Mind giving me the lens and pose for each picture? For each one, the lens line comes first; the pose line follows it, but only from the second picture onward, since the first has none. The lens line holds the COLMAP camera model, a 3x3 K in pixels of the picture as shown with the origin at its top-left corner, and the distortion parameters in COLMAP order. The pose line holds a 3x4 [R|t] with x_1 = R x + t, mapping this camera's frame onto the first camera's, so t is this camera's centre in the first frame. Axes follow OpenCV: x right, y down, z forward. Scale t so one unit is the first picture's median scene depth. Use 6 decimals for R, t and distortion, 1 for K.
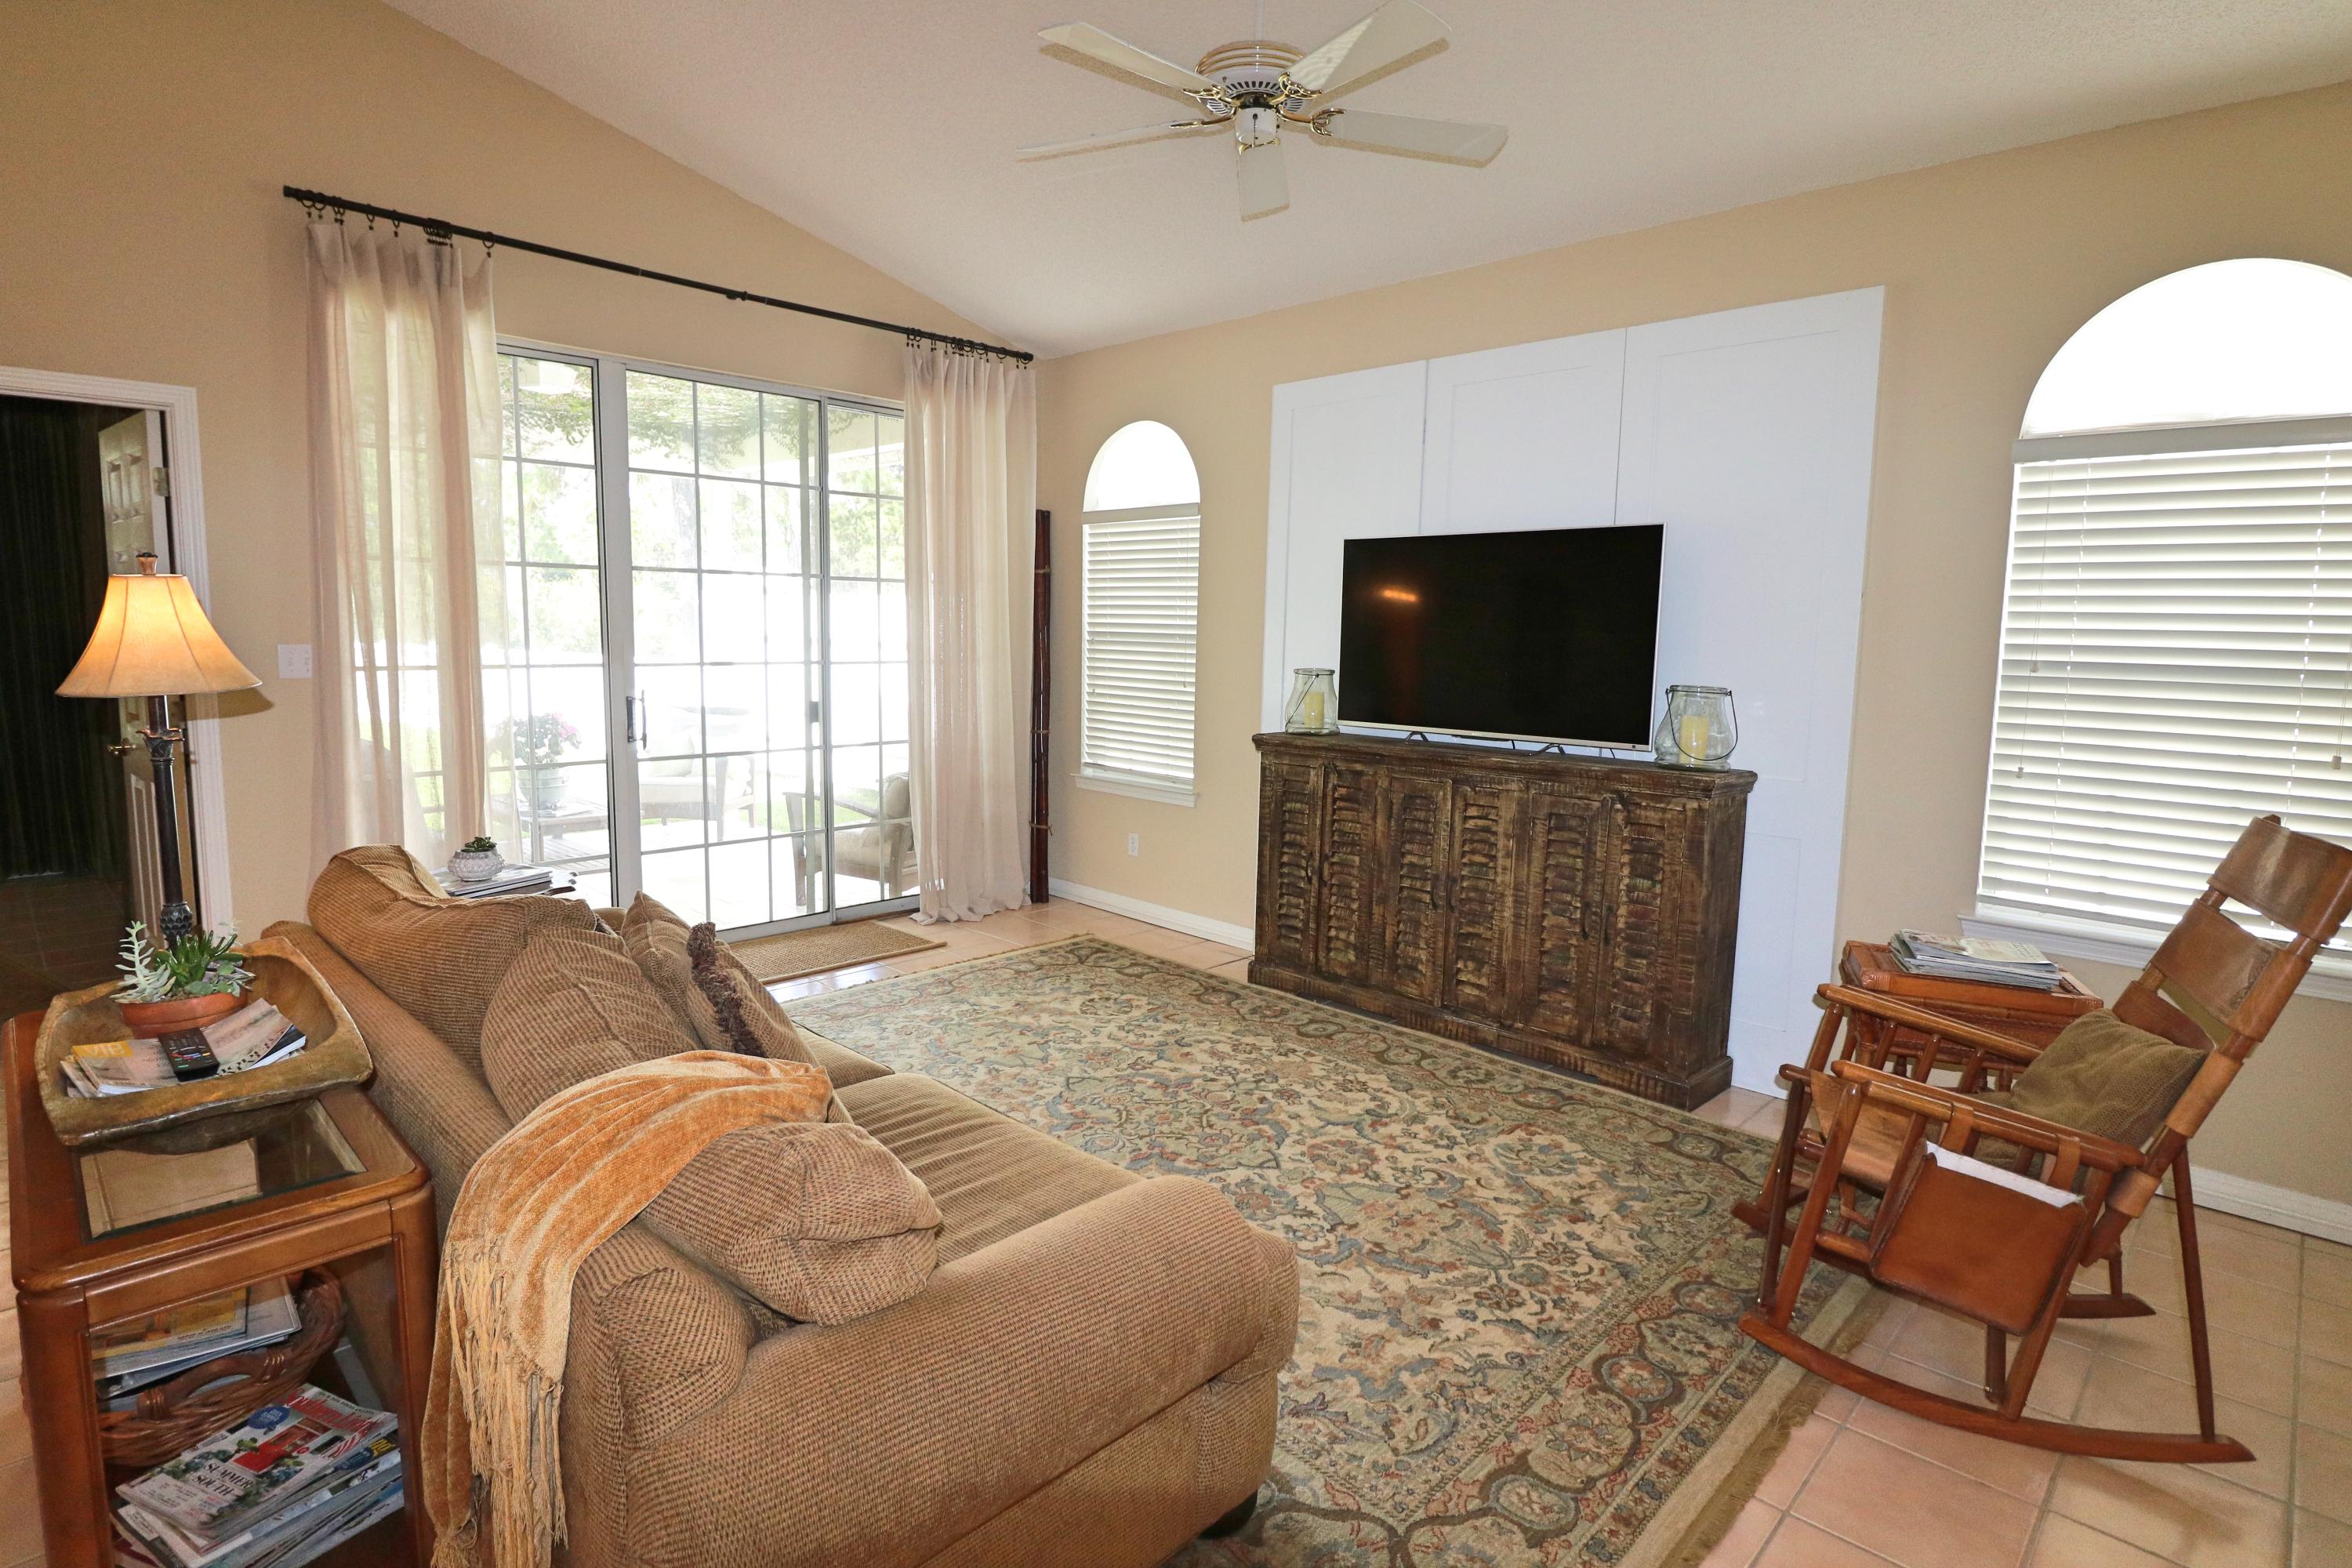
lens RADIAL K [[1270.5, 0, 1163.1], [0, 1270.5, 779.7], [0, 0, 1]] dist [-0.003230, -0.001272]
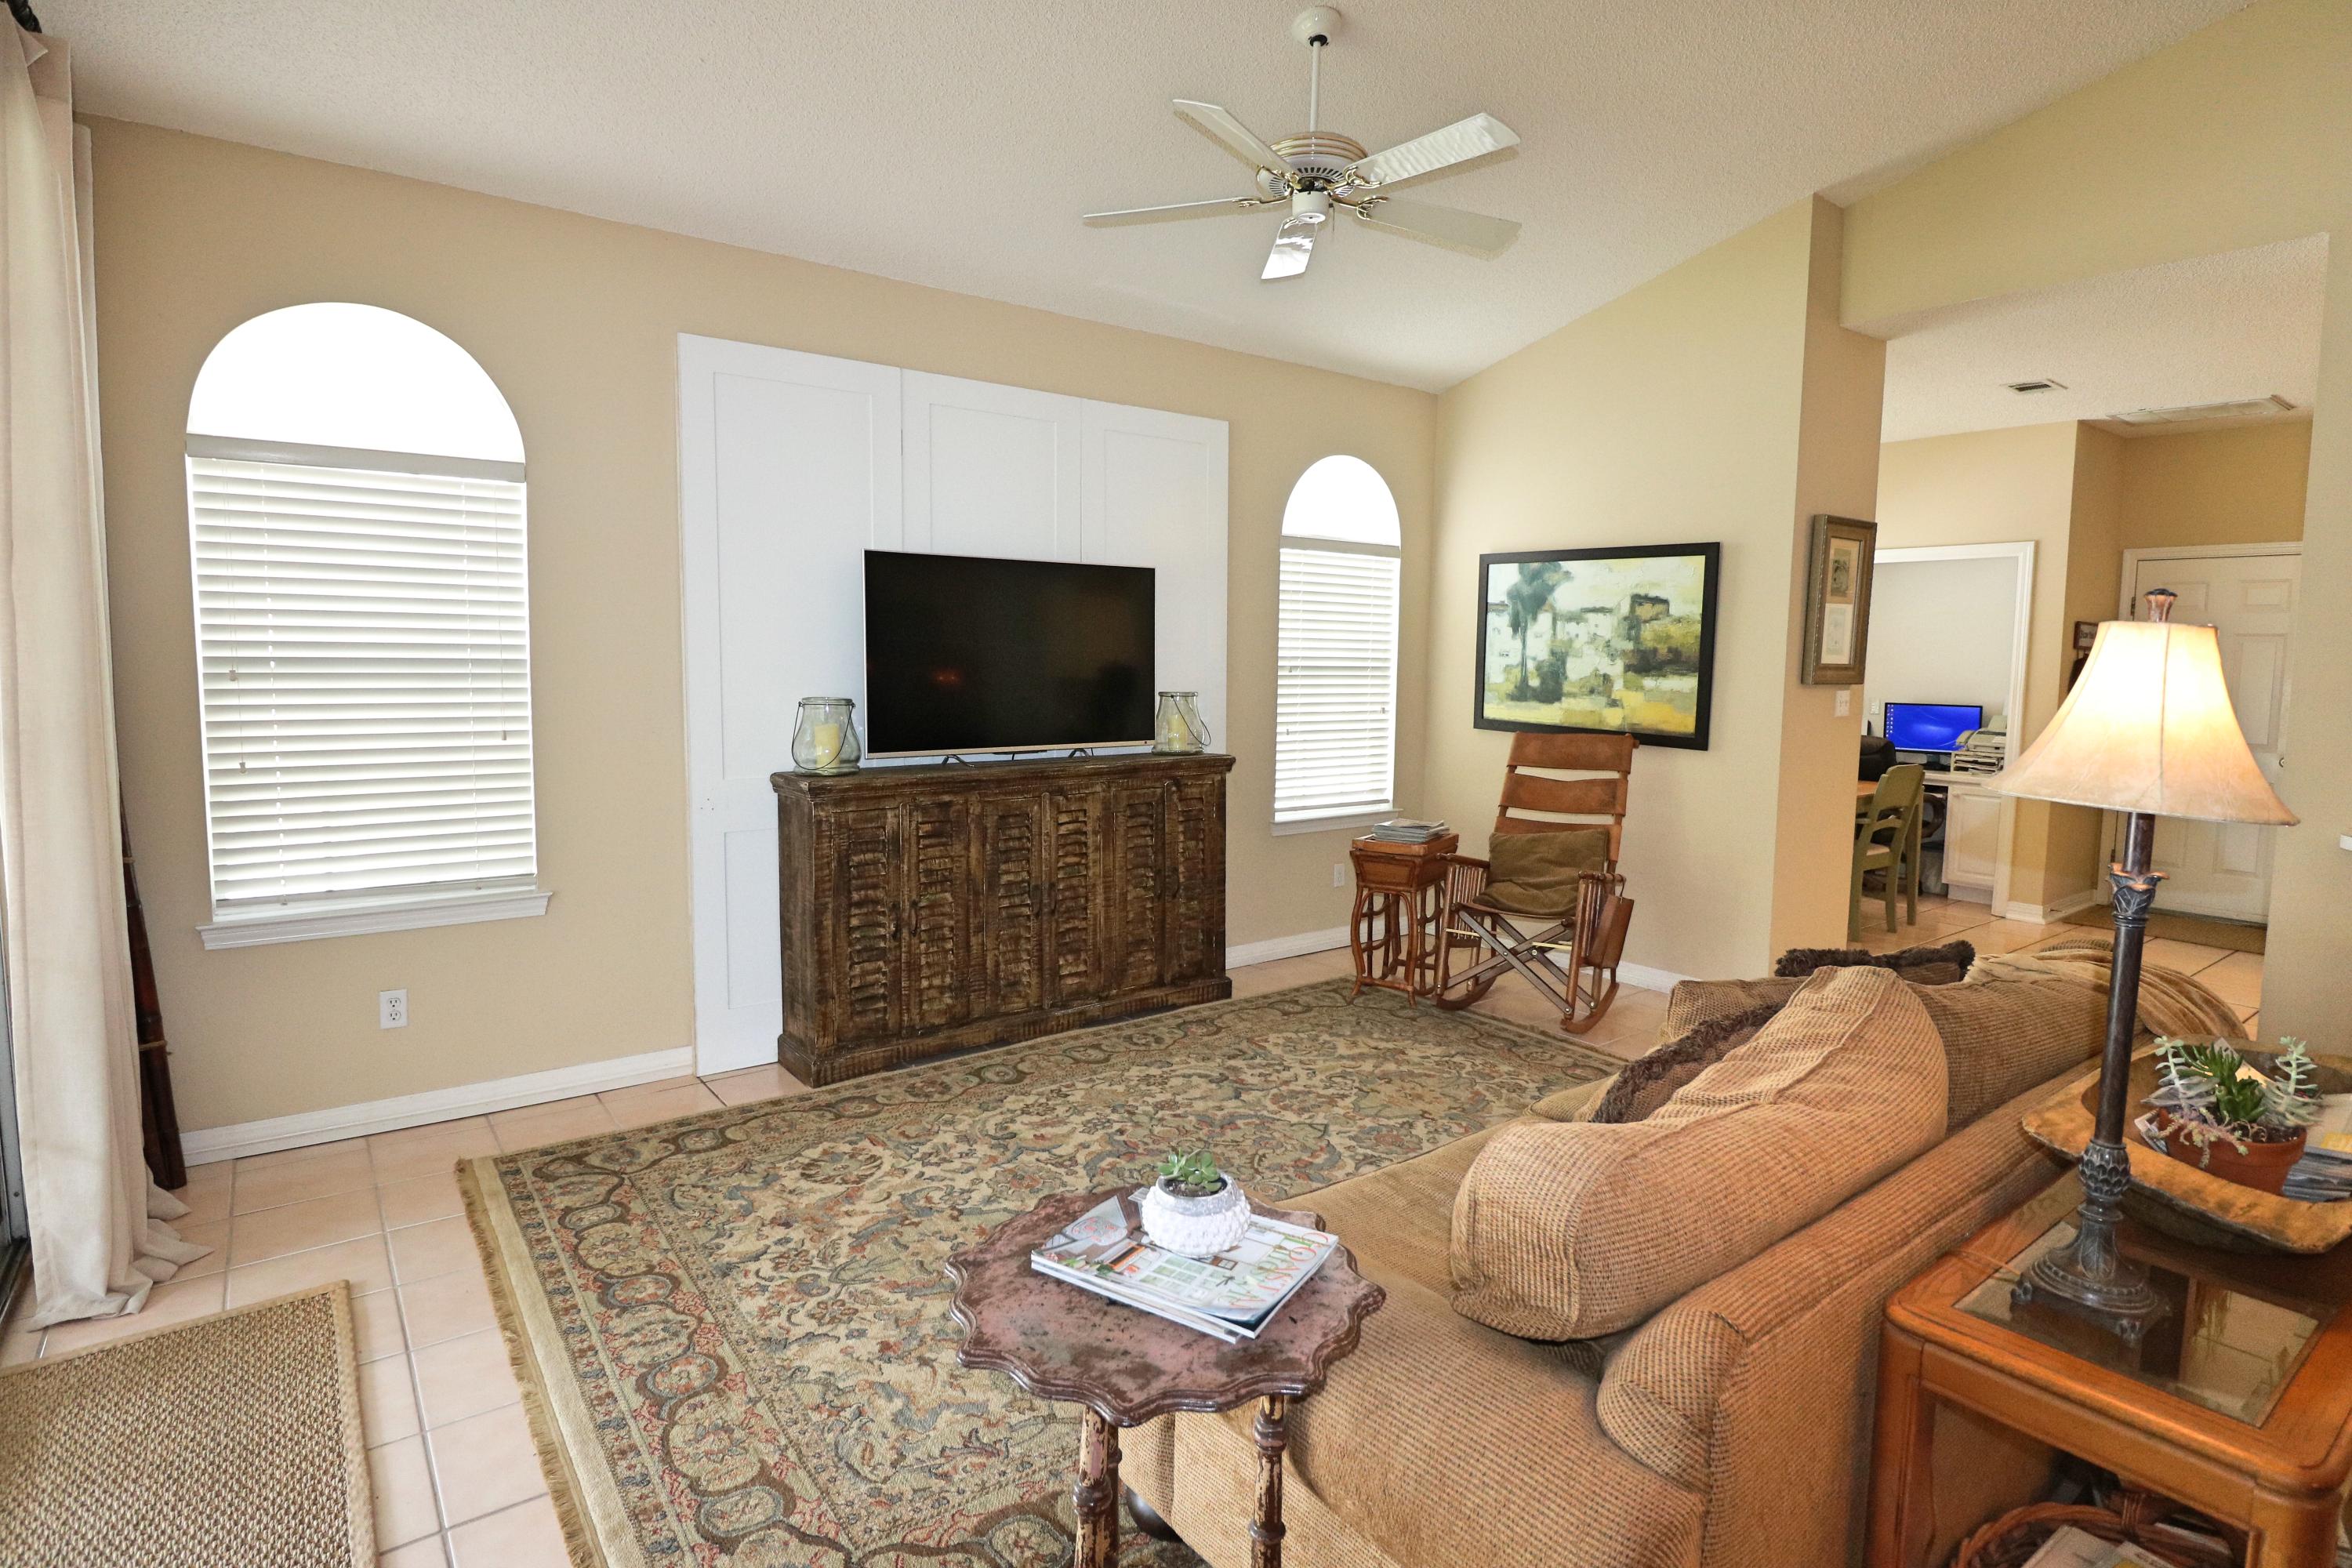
lens RADIAL K [[1270.5, 0, 1163.0], [0, 1270.5, 779.5], [0, 0, 1]] dist [-0.003230, -0.001272]
pose [[0.078032, -0.115661, 0.990219, -0.803534], [0.111269, 0.988052, 0.106640, -0.111445], [-0.990722, 0.101859, 0.089969, 0.795629]]
